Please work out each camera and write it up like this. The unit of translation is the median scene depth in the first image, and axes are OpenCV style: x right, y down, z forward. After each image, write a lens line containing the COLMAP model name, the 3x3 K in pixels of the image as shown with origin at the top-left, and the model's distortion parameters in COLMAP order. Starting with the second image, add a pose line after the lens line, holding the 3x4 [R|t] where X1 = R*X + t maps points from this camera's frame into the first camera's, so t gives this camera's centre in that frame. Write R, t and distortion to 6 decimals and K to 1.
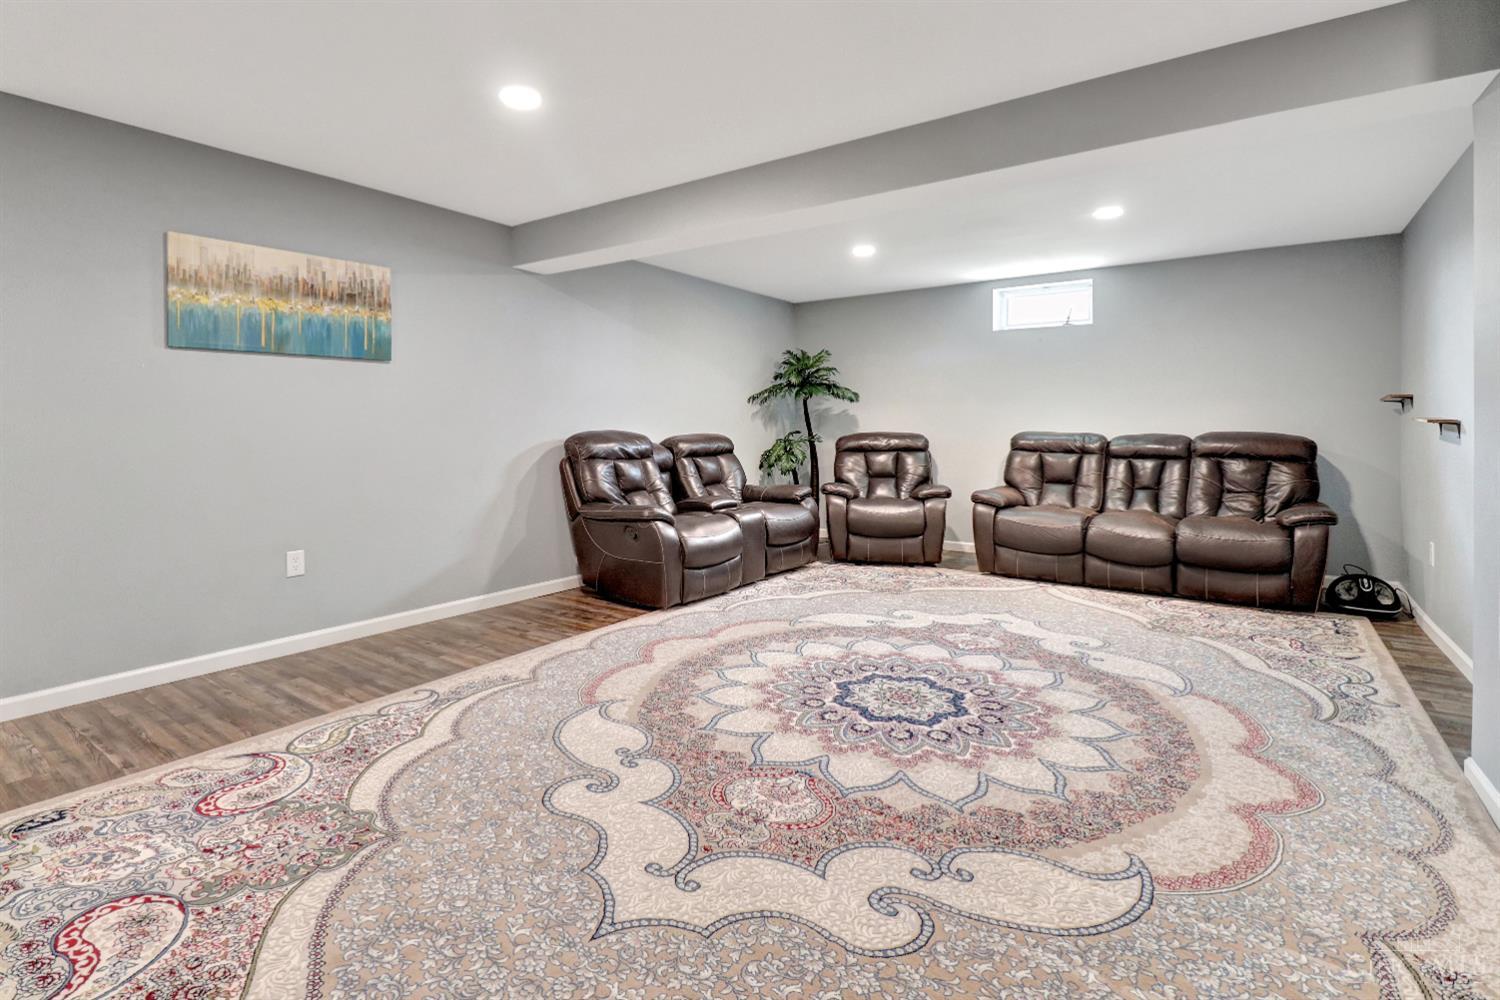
lens RADIAL K [[777.8, 0, 750.3], [0, 777.8, 417.4], [0, 0, 1]] dist [0.014395, -0.017293]
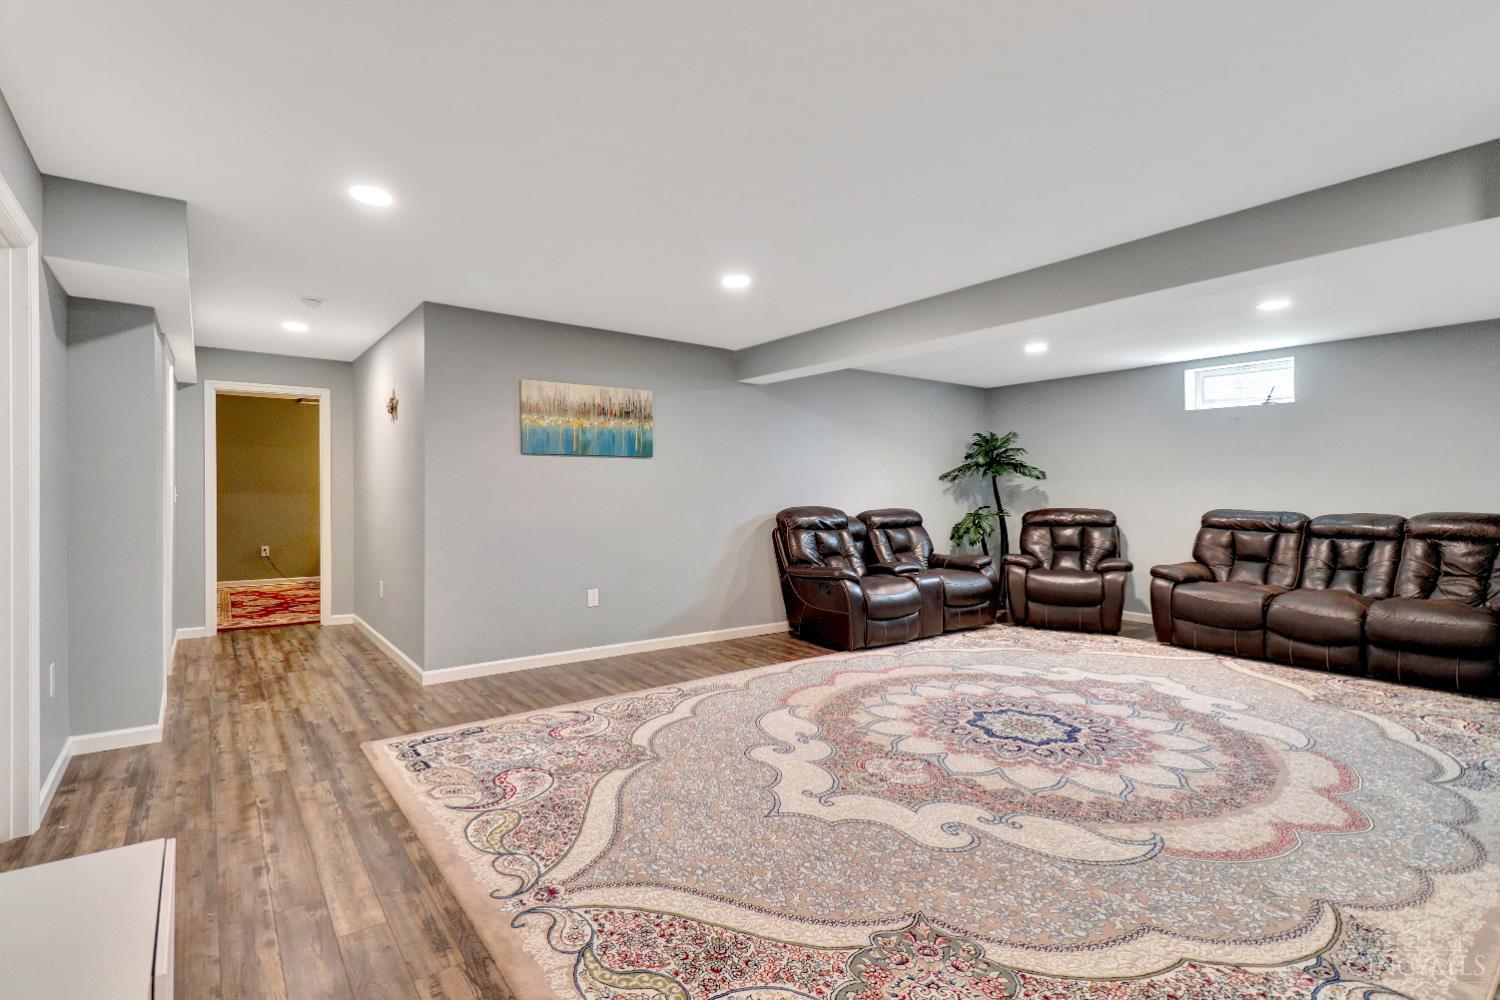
lens RADIAL K [[709.3, 0, 715.6], [0, 709.3, 488.0], [0, 0, 1]] dist [-0.000535, -0.010306]
pose [[0.943364, -0.000491, -0.331759, 0.079045], [0.000219, 1.000000, -0.000857, -0.018076], [0.331760, 0.000736, 0.943364, -0.187290]]
